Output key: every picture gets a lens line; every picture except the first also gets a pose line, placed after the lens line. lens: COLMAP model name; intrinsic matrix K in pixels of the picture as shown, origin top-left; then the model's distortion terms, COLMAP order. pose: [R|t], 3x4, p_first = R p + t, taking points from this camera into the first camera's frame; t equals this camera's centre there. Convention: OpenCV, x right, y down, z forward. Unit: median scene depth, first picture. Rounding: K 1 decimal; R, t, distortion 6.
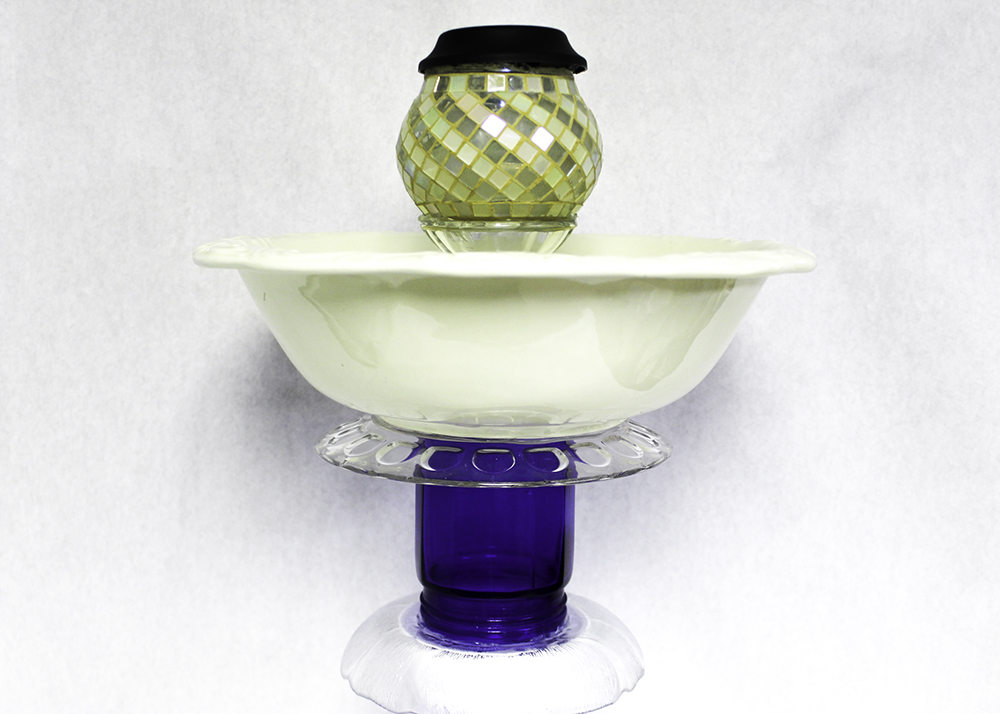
lens RADIAL K [[1305.2, 0, 503.6], [0, 1305.2, 350.1], [0, 0, 1]] dist [-0.061479, 0.000000]
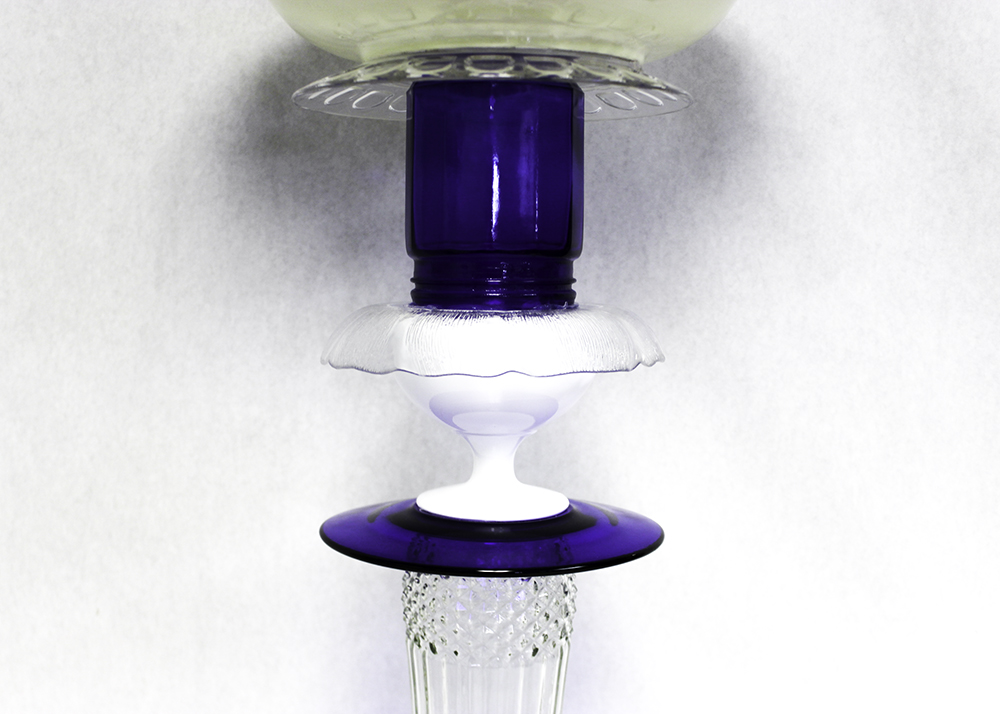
lens RADIAL K [[1296.3, 0, 497.9], [0, 1296.3, 363.1], [0, 0, 1]] dist [-0.035568, 0.000000]
pose [[0.999782, -0.003479, -0.020603, 0.010971], [0.002579, 0.999048, -0.043552, 0.233602], [0.020735, 0.043489, 0.998839, 0.098577]]
